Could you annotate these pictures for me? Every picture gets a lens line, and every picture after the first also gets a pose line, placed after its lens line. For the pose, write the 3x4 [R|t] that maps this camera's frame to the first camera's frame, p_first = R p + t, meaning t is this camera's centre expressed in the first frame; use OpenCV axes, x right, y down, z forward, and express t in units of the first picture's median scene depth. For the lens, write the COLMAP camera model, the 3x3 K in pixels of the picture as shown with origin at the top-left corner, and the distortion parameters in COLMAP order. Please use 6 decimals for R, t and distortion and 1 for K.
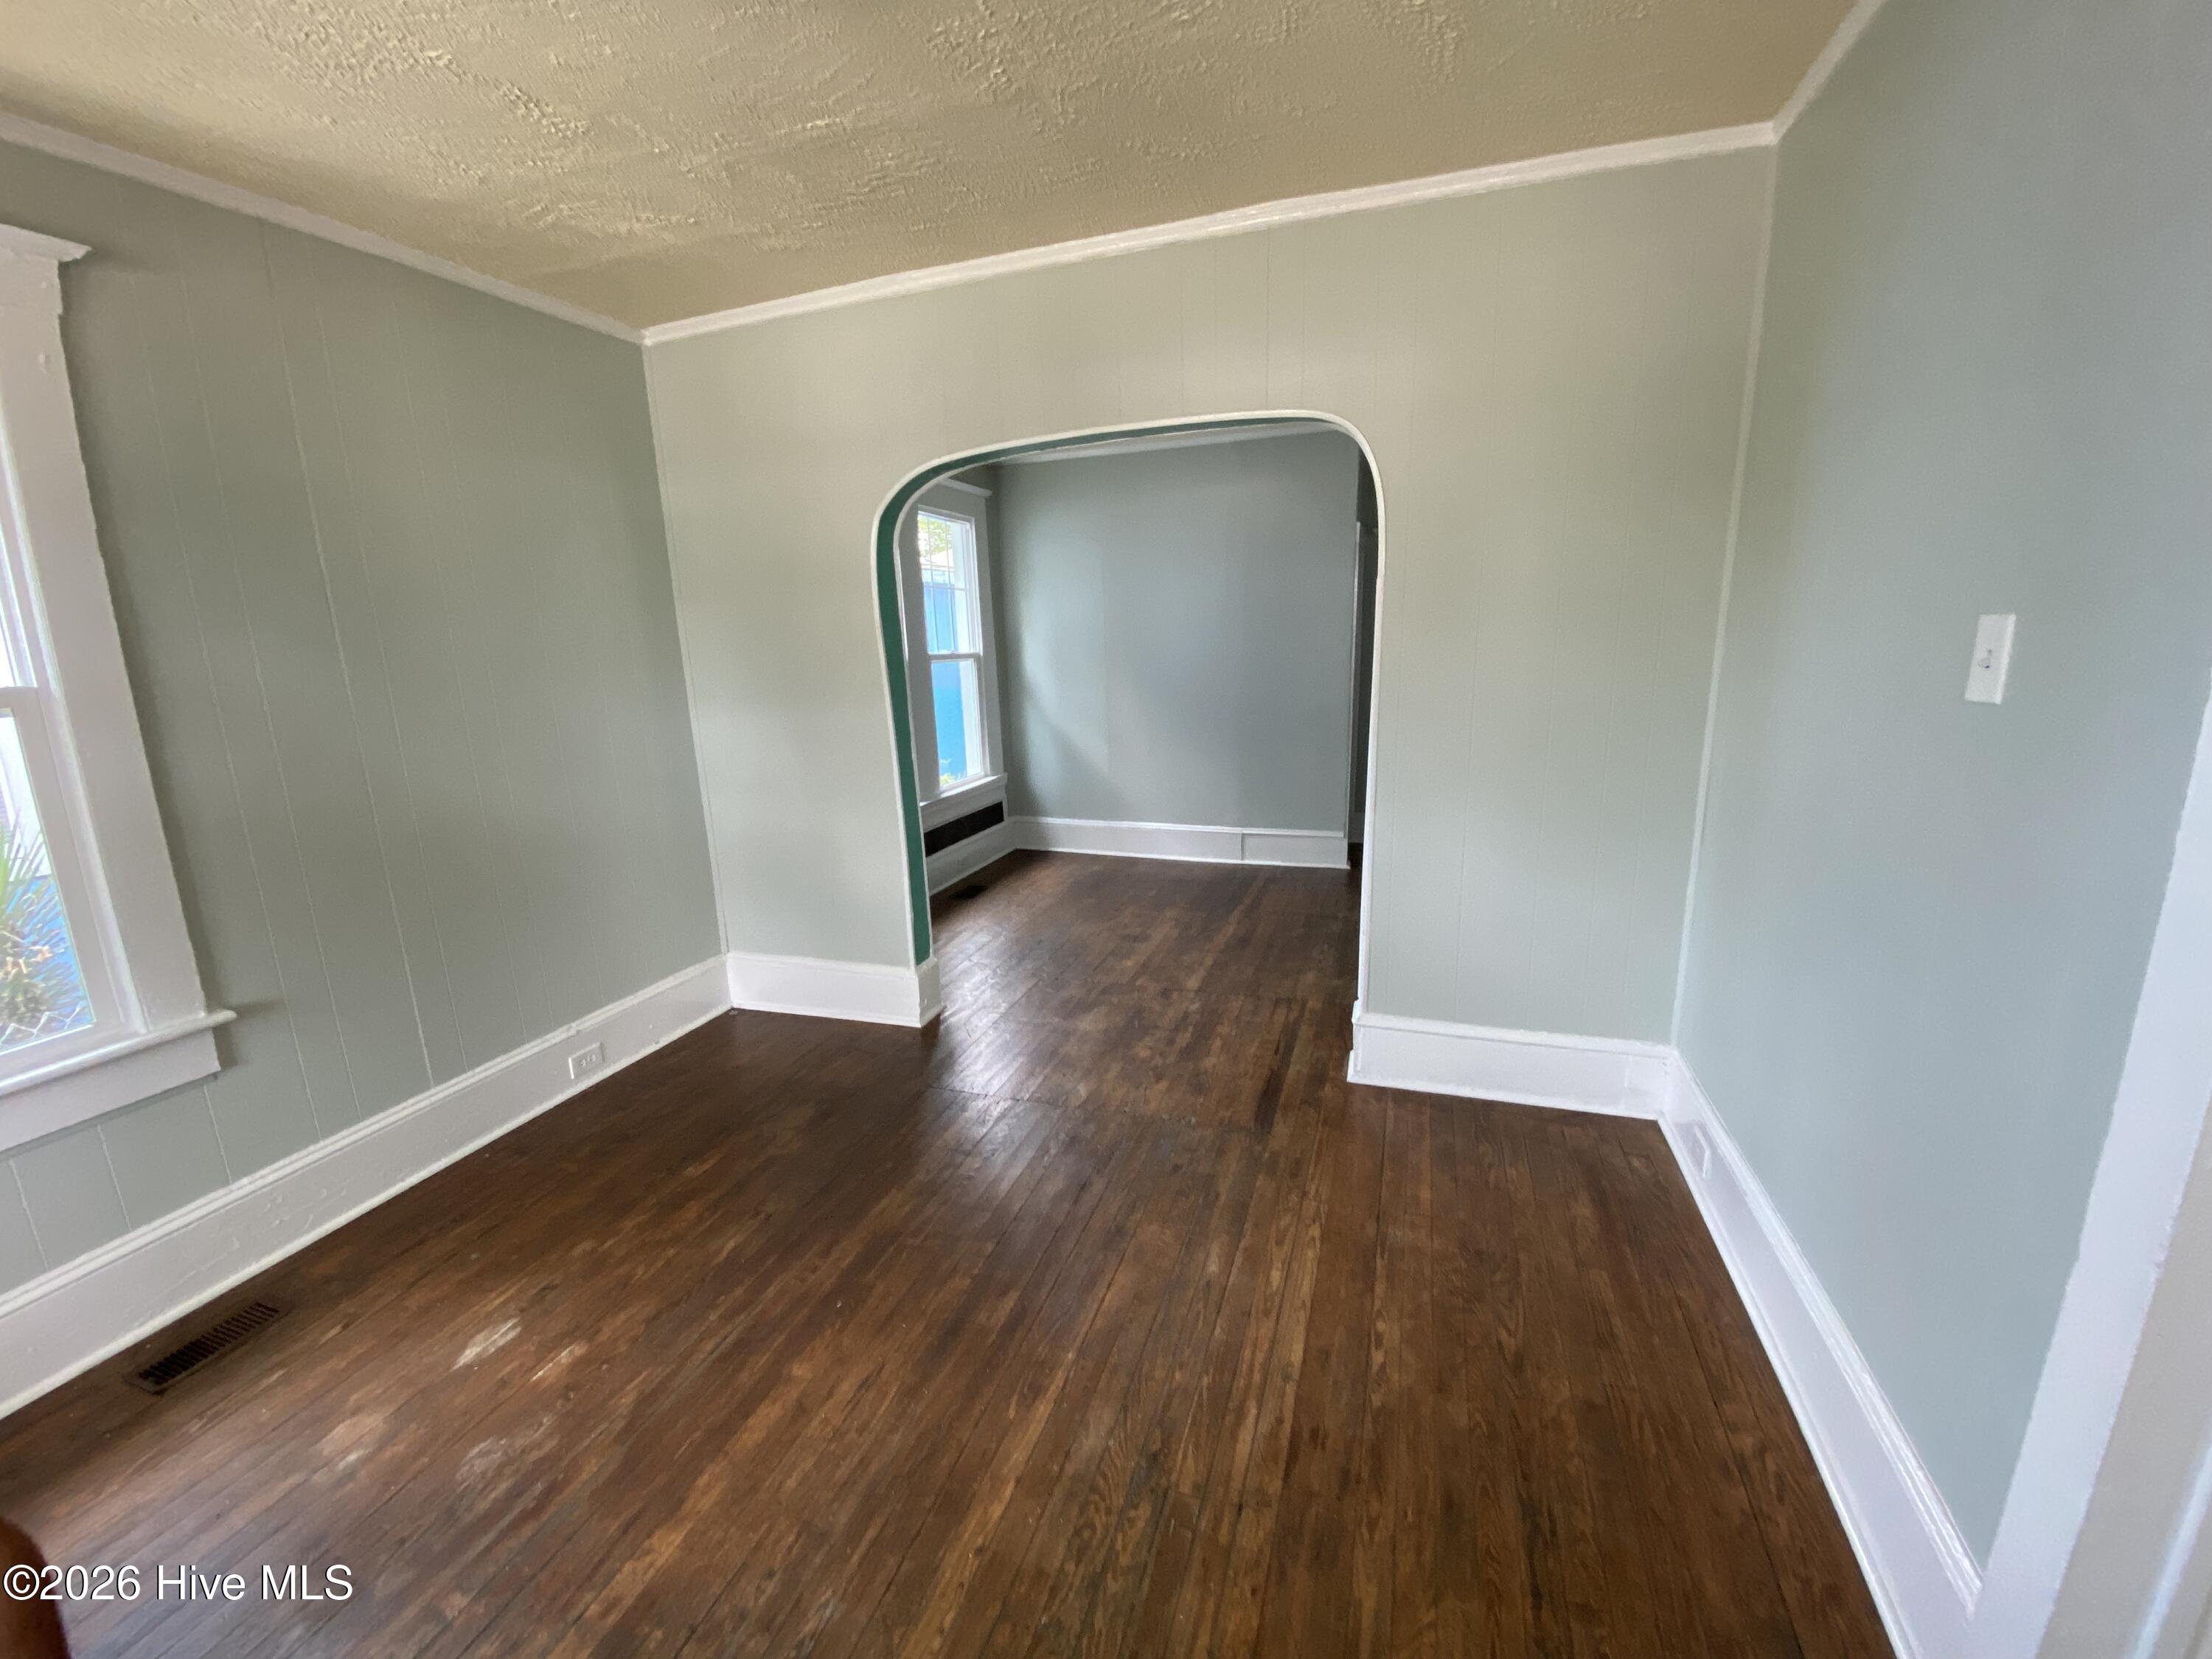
lens RADIAL K [[885.2, 0, 1106.0], [0, 885.2, 829.5], [0, 0, 1]] dist [0.105933, -0.000014]
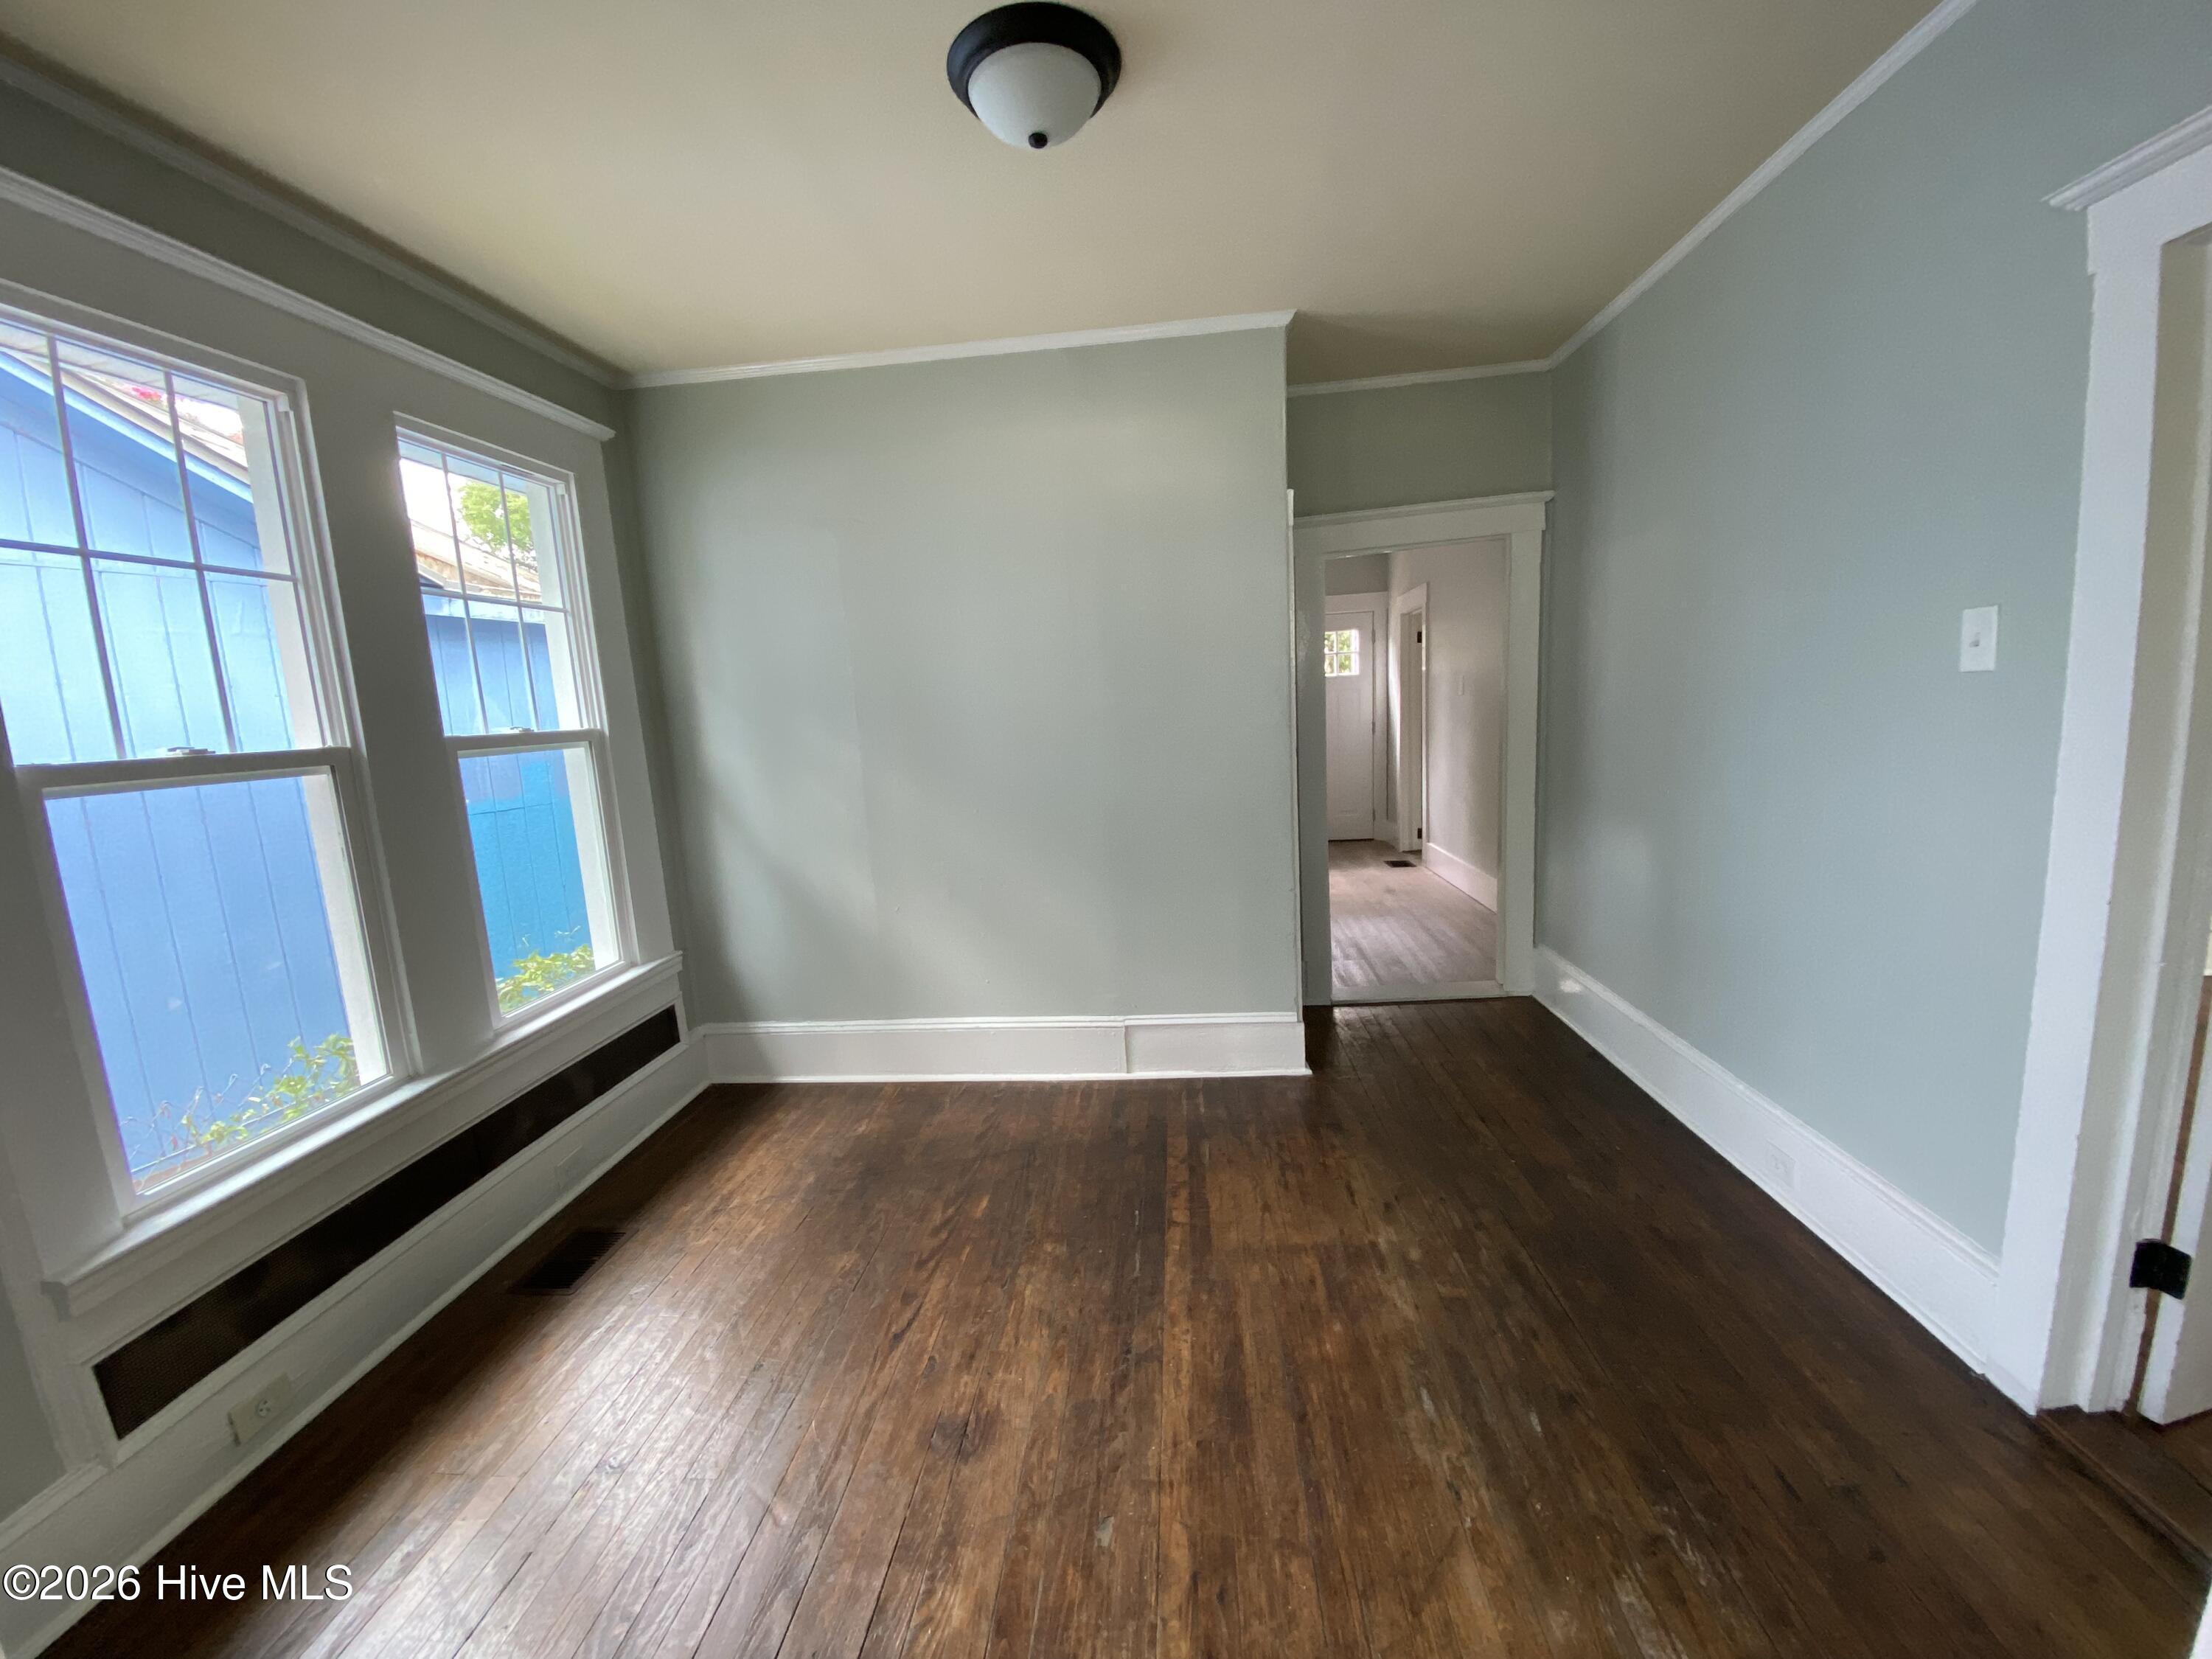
lens RADIAL K [[880.3, 0, 1106.0], [0, 880.3, 829.5], [0, 0, 1]] dist [-0.056821, -0.000068]
pose [[0.968990, -0.062687, 0.239016, 0.016991], [0.078439, 0.995290, -0.056963, -0.095114], [-0.234320, 0.073945, 0.969343, 0.479833]]
